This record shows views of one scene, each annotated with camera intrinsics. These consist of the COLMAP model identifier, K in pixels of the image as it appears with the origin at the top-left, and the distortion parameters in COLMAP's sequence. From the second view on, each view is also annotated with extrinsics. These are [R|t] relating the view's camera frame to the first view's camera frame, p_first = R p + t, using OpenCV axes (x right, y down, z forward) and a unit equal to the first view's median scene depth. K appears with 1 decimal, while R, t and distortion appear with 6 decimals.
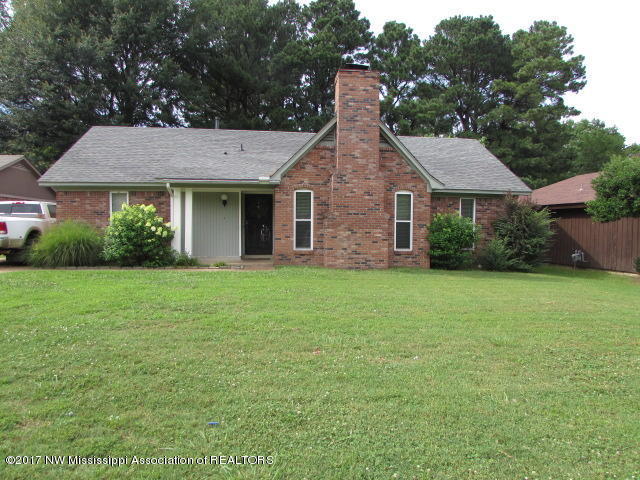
lens RADIAL K [[450.4, 0, 326.0], [0, 450.4, 246.4], [0, 0, 1]] dist [-0.047964, 0.011337]
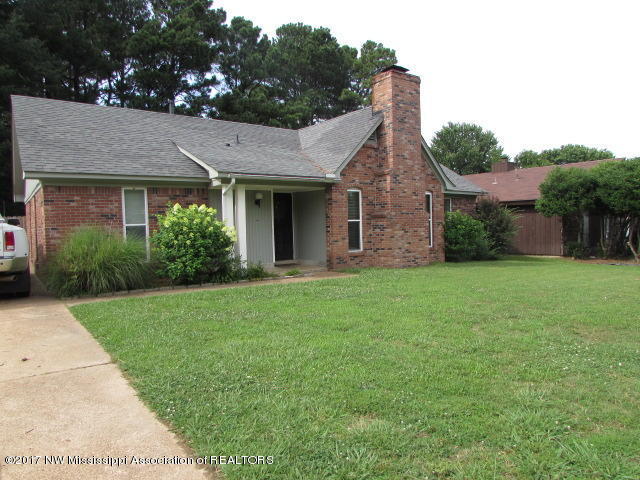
lens RADIAL K [[450.4, 0, 319.7], [0, 450.4, 242.7], [0, 0, 1]] dist [-0.047964, 0.011337]
pose [[0.873295, -0.045241, 0.485086, -0.564101], [0.047784, 0.998832, 0.007130, -0.020486], [-0.484843, 0.016953, 0.874437, 0.187820]]
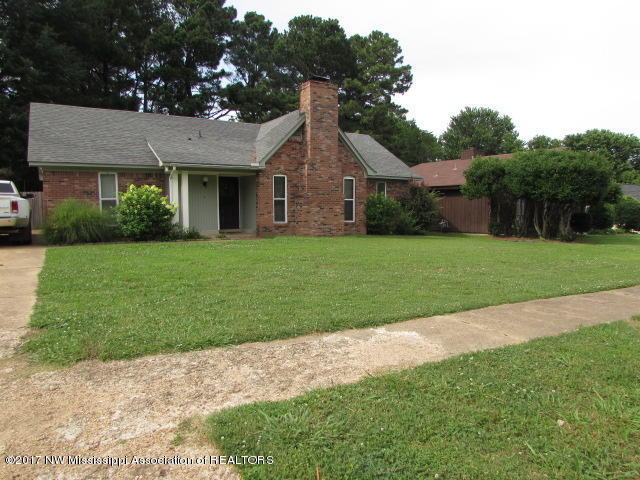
lens RADIAL K [[450.4, 0, 320.4], [0, 450.4, 244.3], [0, 0, 1]] dist [-0.047964, 0.011337]
pose [[0.916792, -0.042497, 0.397097, -0.430868], [0.025023, 0.998481, 0.049085, 0.008354], [-0.398580, -0.035064, 0.916463, -0.181366]]
